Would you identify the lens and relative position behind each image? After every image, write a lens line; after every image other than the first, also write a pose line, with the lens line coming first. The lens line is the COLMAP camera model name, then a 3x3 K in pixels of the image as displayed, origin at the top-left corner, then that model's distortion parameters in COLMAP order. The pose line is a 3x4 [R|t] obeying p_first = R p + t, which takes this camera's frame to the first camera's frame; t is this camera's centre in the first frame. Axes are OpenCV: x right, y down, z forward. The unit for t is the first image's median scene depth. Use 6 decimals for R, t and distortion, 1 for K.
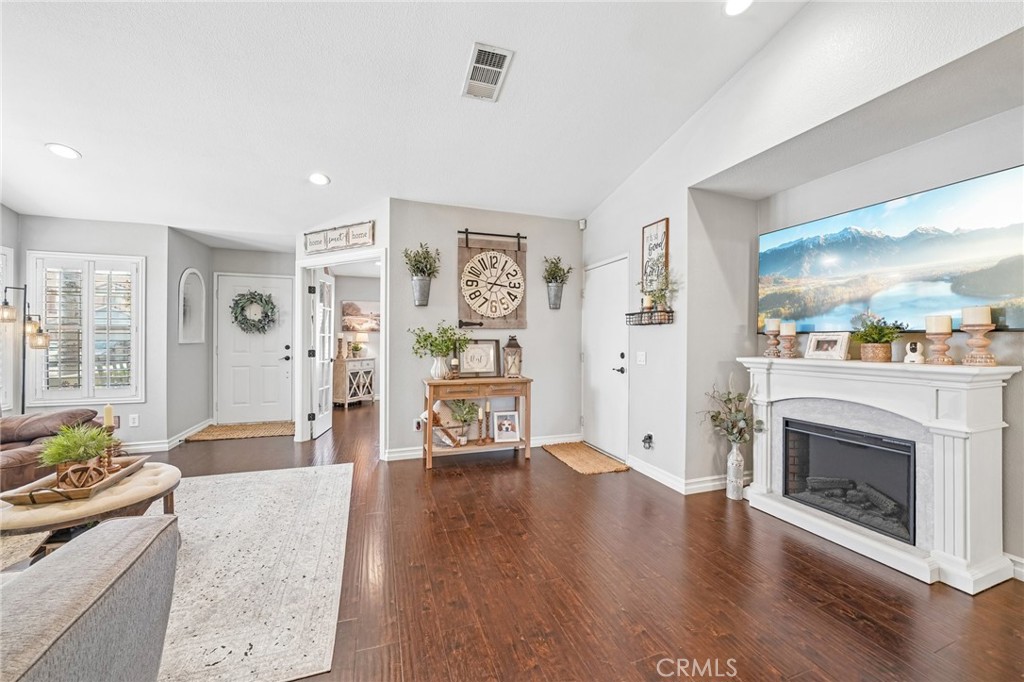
lens RADIAL K [[374.8, 0, 511.0], [0, 374.8, 339.0], [0, 0, 1]] dist [-0.014495, 0.000550]
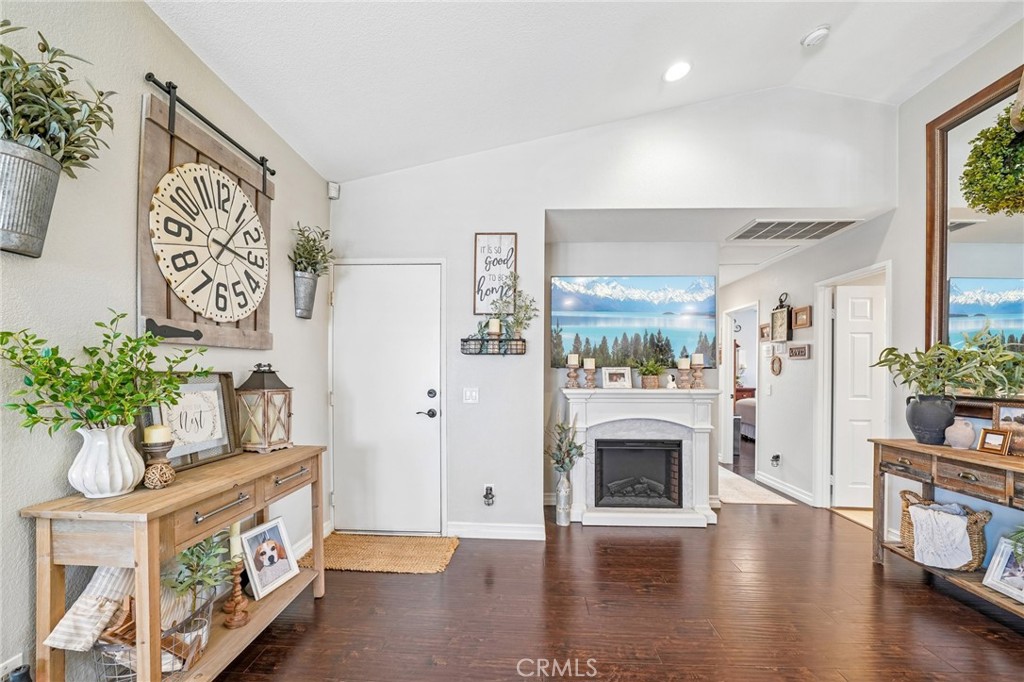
lens RADIAL K [[394.7, 0, 509.1], [0, 394.7, 369.9], [0, 0, 1]] dist [-0.015441, 0.000300]
pose [[0.387609, 0.002656, 0.921820, -0.348480], [-0.007677, 0.999970, 0.000346, -0.003852], [-0.921792, -0.007211, 0.387618, 0.522544]]
